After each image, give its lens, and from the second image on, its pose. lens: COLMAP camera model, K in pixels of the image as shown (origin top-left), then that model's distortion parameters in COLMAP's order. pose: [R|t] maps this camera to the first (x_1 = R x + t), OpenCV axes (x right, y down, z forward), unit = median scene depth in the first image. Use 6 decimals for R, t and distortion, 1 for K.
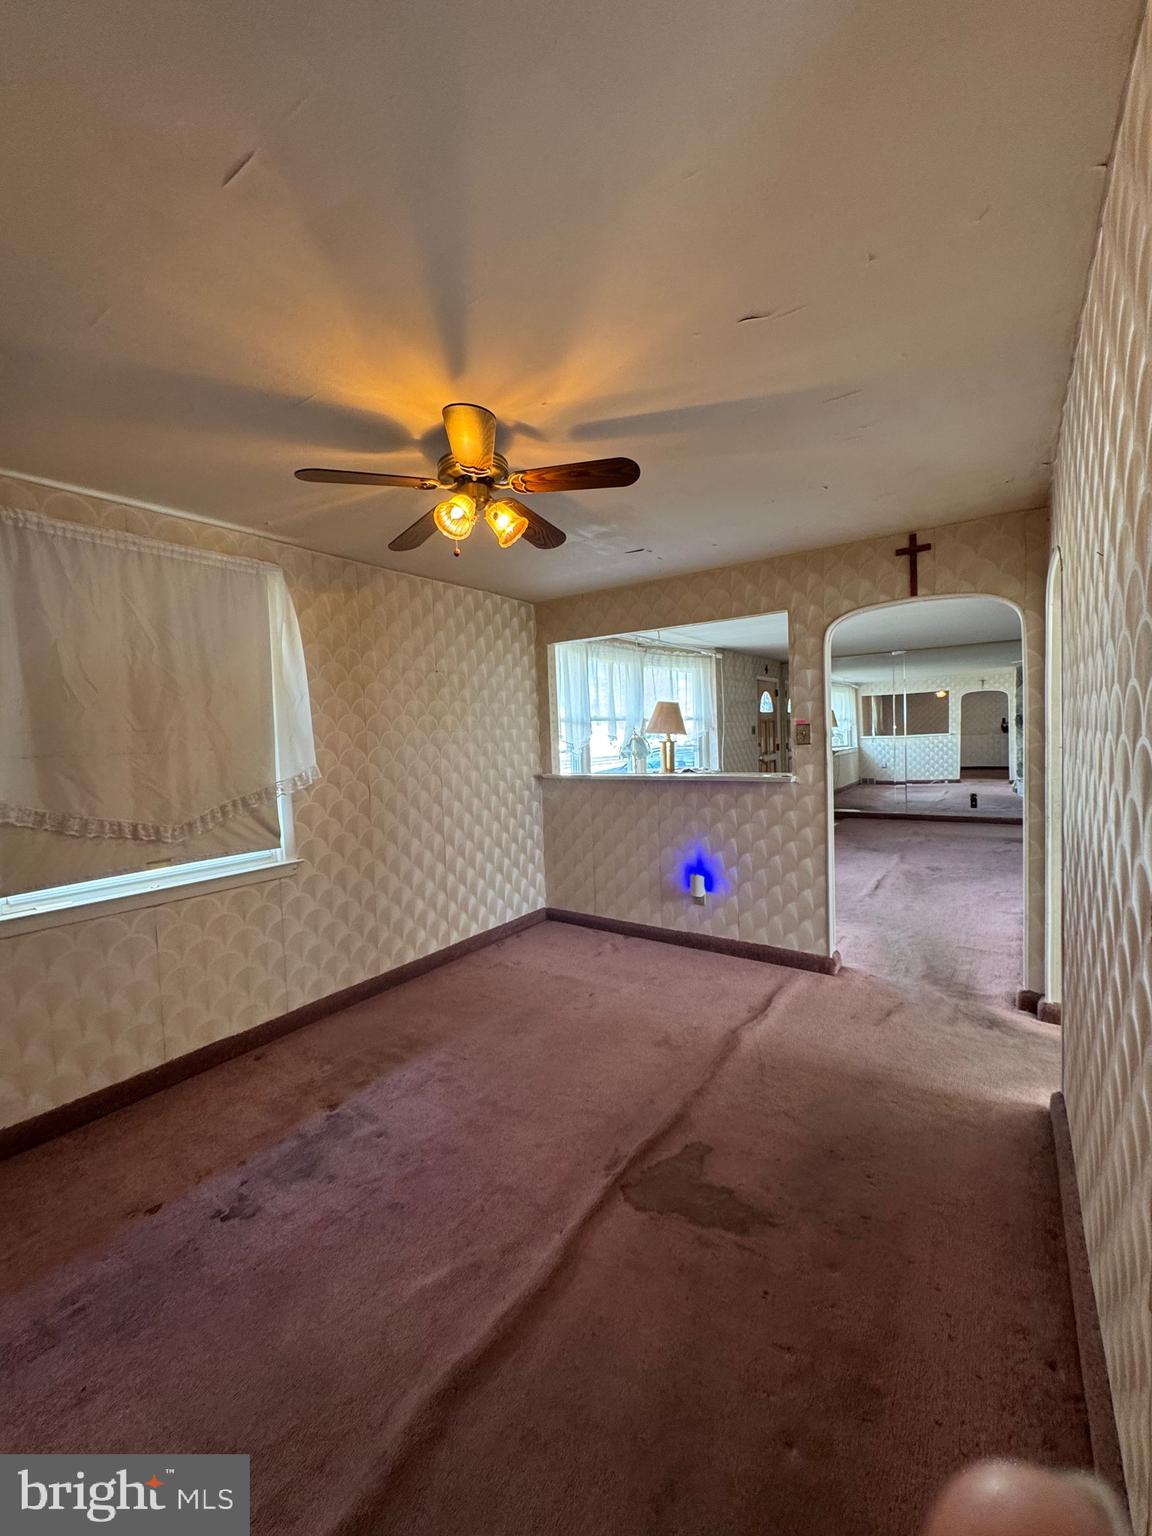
lens RADIAL K [[614.5, 0, 576.0], [0, 614.5, 768.0], [0, 0, 1]] dist [-0.000448, -0.000028]
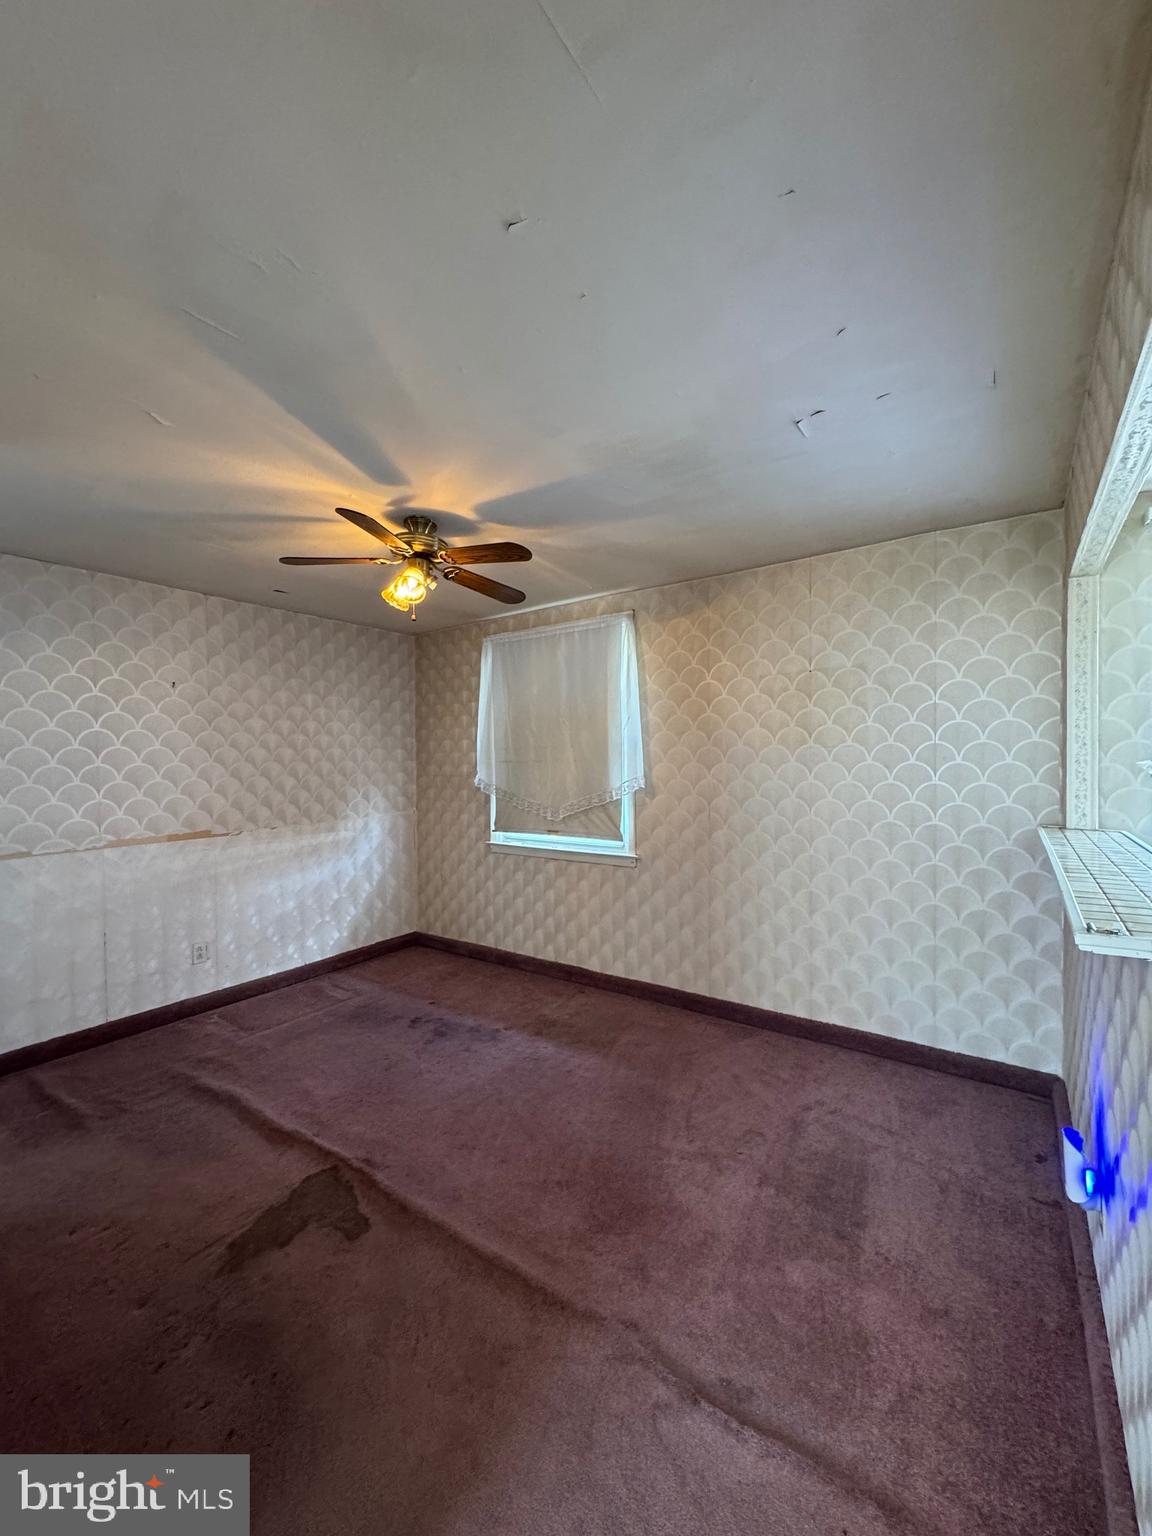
lens RADIAL K [[612.9, 0, 572.9], [0, 612.9, 760.3], [0, 0, 1]] dist [0.000403, 0.000108]
pose [[-0.017687, 0.027560, -0.999464, 0.847089], [-0.044792, 0.998595, 0.028328, -0.070951], [0.998840, 0.045269, -0.016427, 1.040461]]
